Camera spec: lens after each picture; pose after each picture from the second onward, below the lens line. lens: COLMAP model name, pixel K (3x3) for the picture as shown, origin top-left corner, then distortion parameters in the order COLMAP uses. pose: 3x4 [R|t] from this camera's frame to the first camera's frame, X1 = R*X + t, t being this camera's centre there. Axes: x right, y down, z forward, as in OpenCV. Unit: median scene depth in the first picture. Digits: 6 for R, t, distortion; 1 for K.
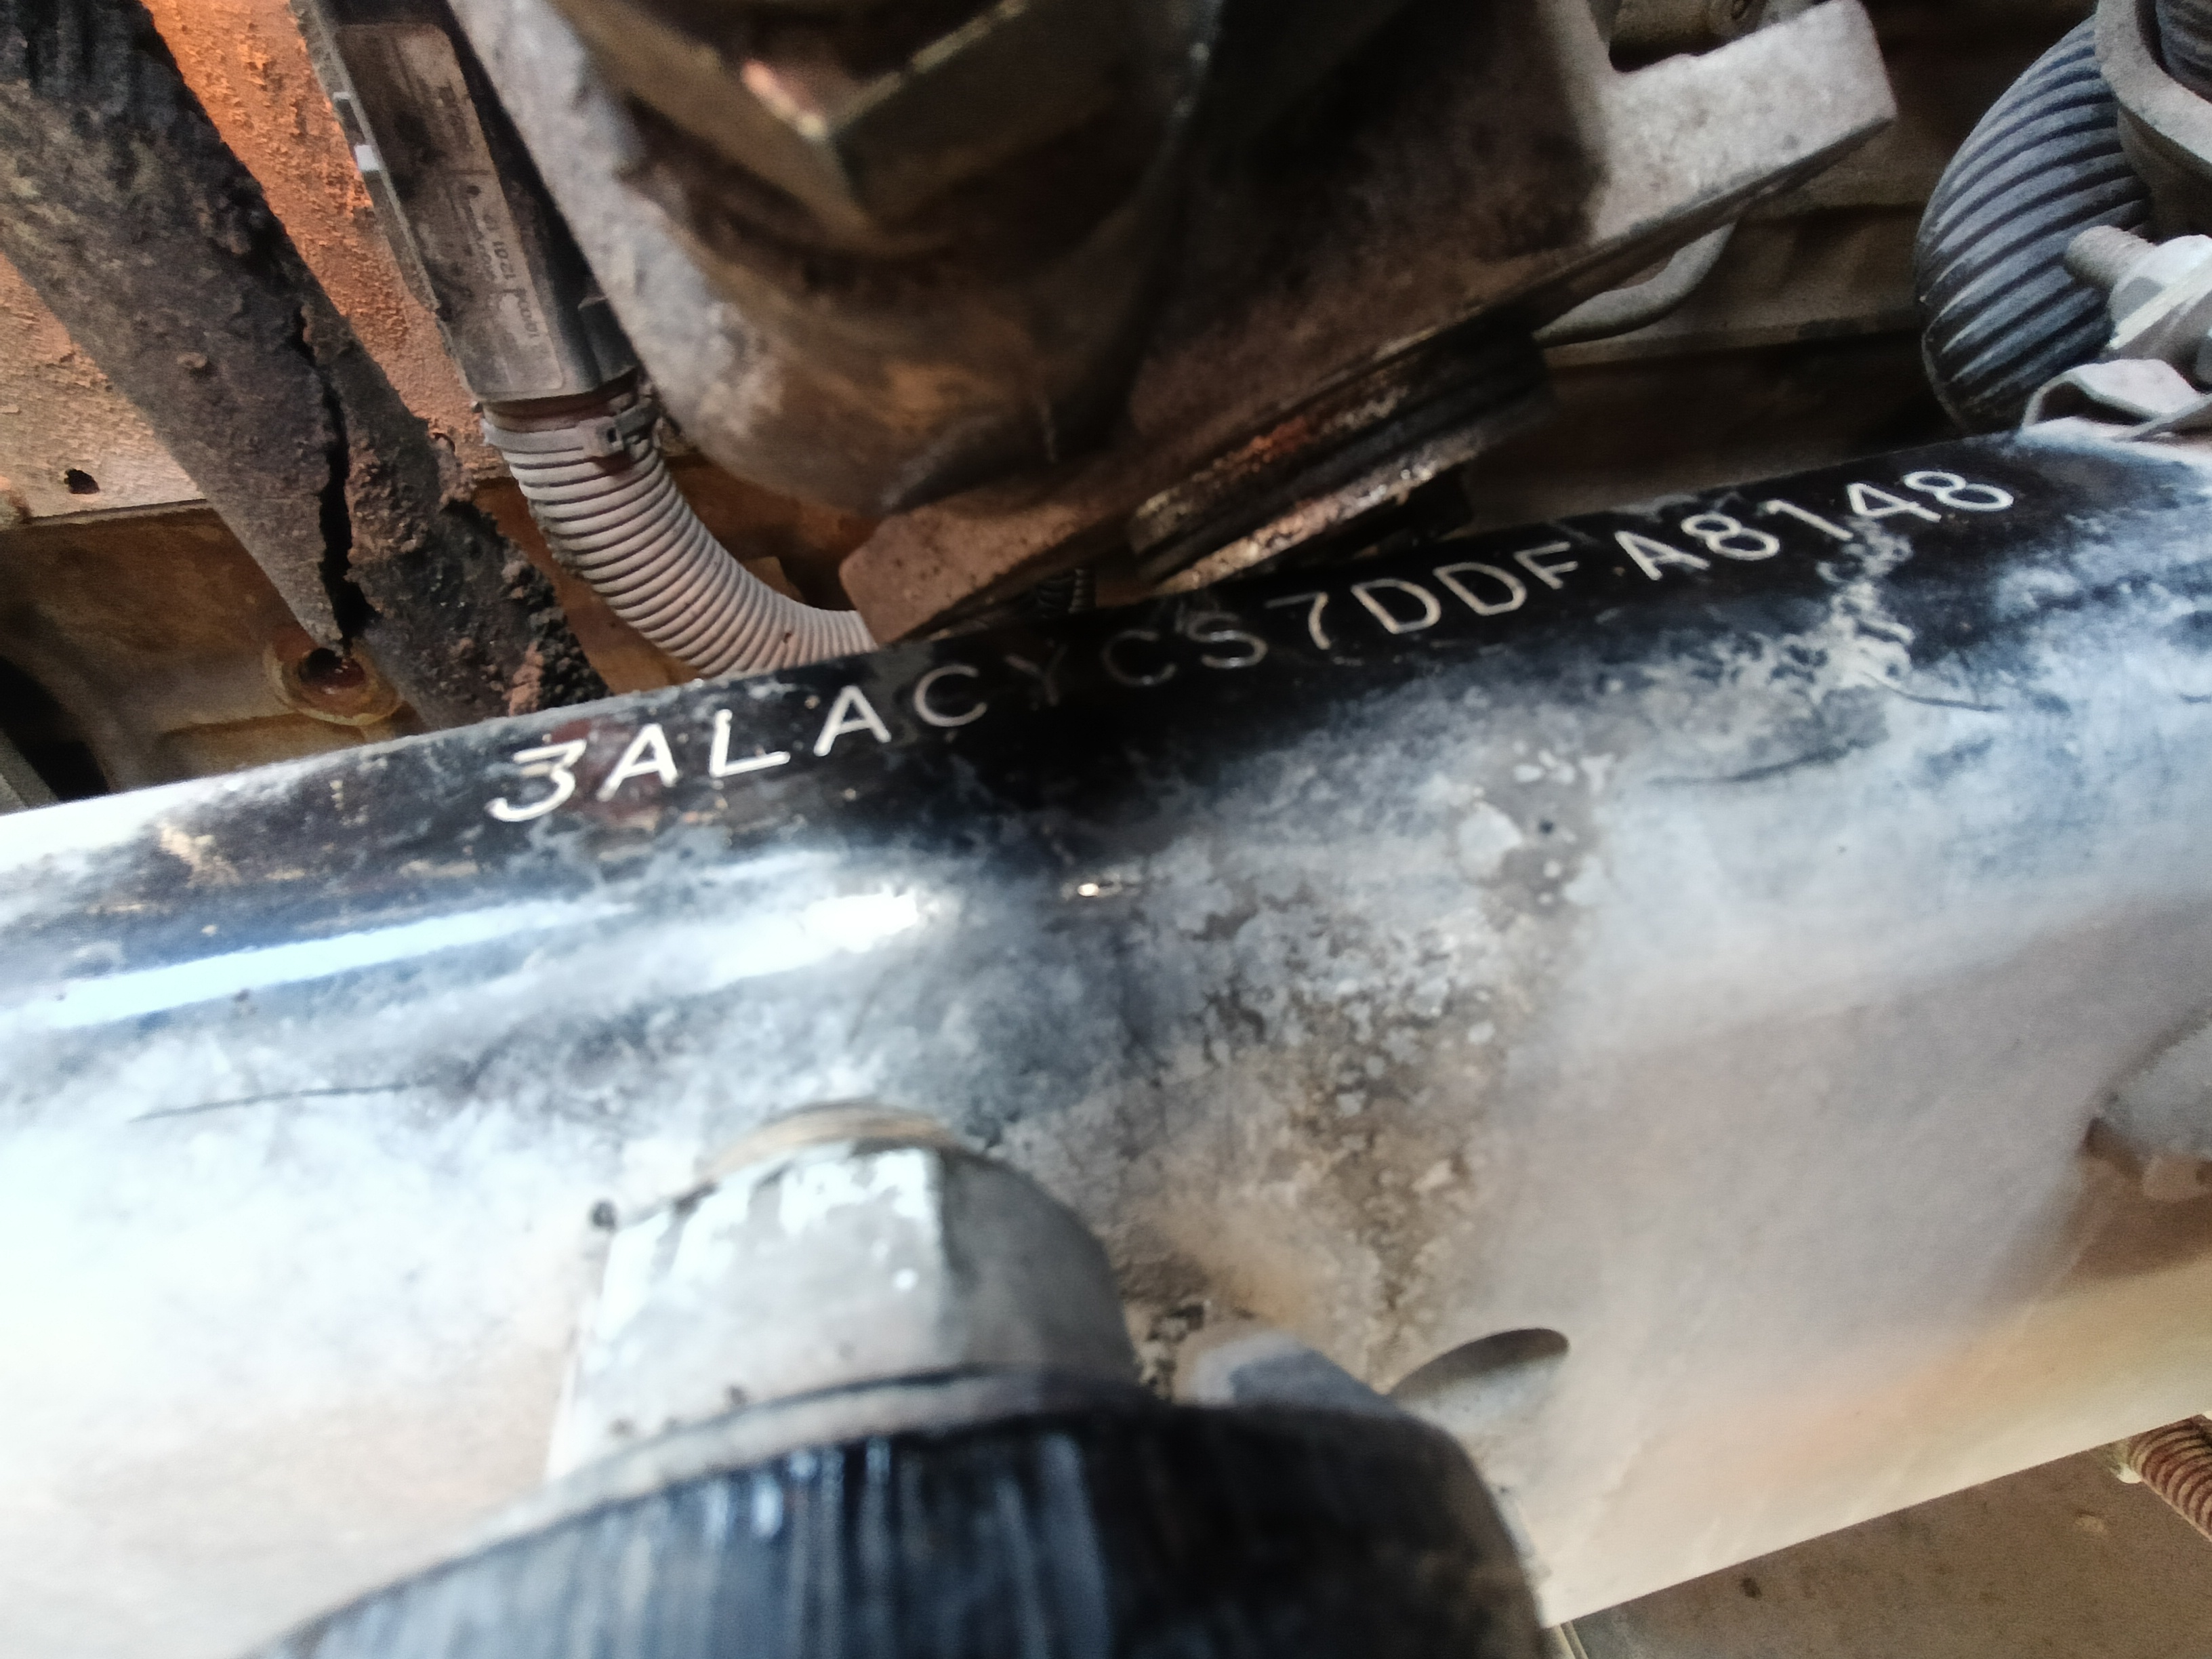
lens RADIAL K [[1046.8, 0, 1127.3], [0, 1046.8, 835.9], [0, 0, 1]] dist [-0.011372, 0.006145]
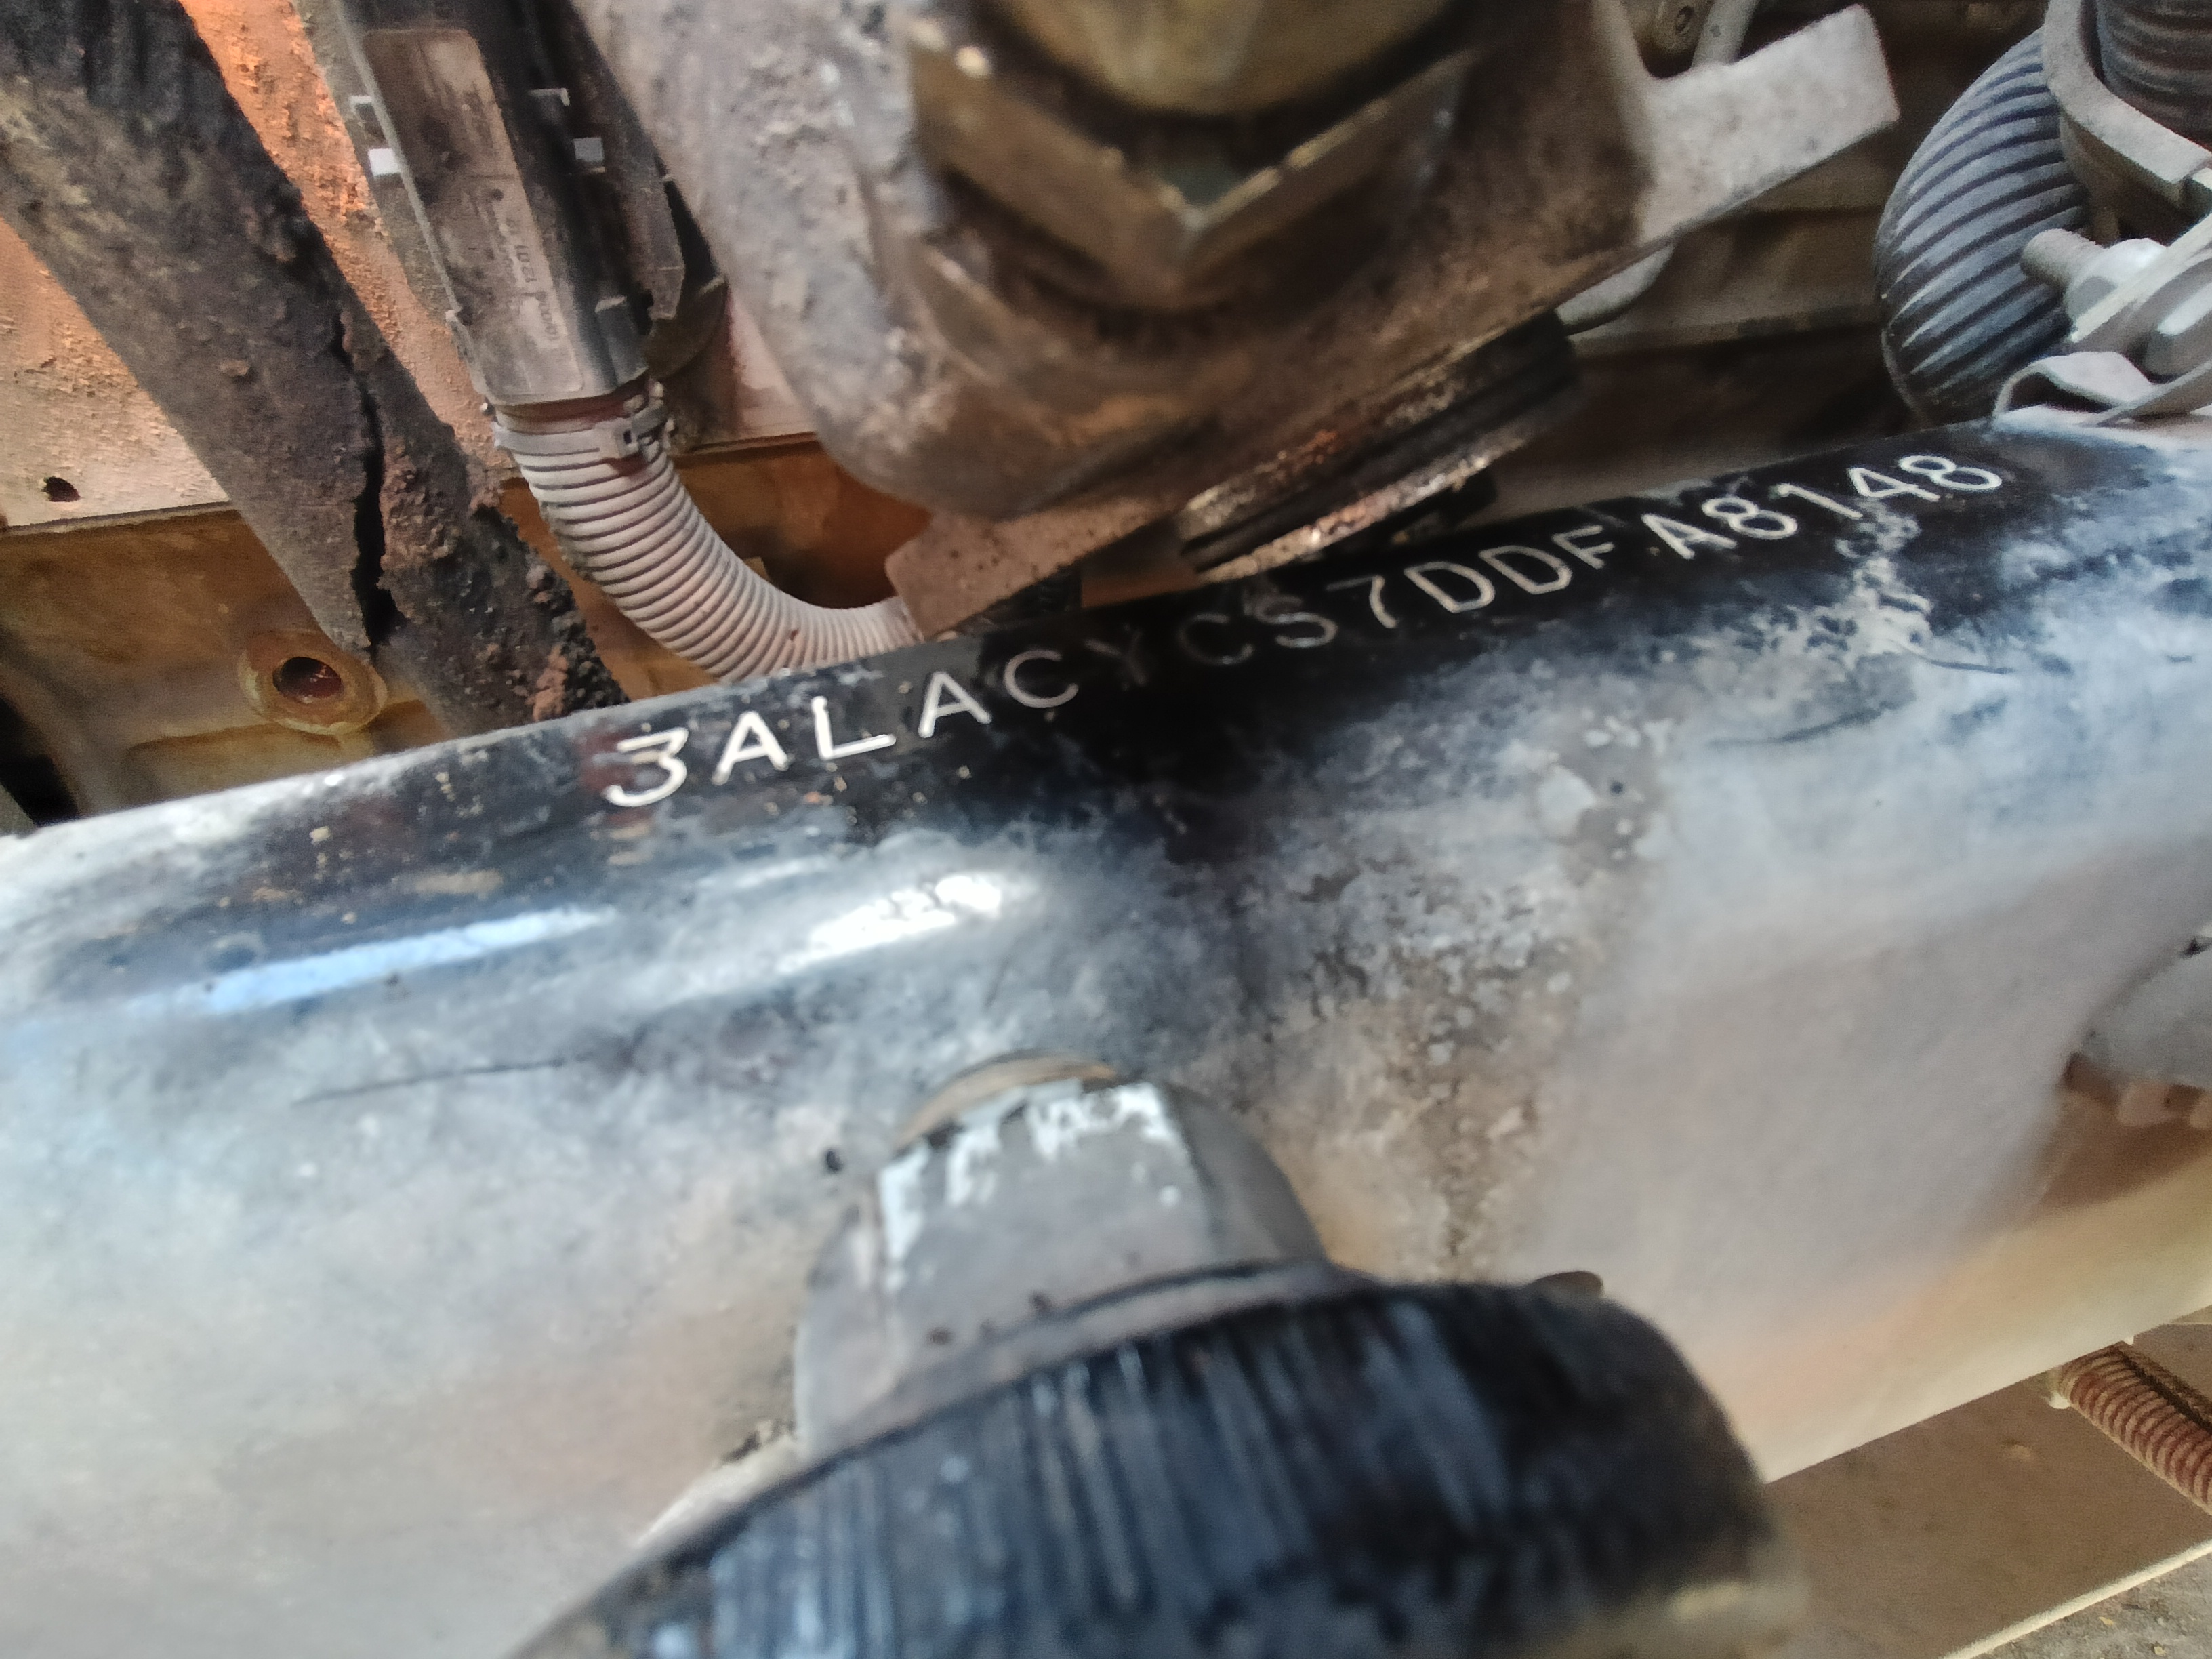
lens RADIAL K [[1046.8, 0, 1086.0], [0, 1046.8, 833.4], [0, 0, 1]] dist [-0.011372, 0.006145]
pose [[0.998707, -0.026087, 0.043636, -0.171454], [0.026278, 0.999647, -0.003816, 0.025108], [-0.043521, 0.004957, 0.999040, -0.043580]]
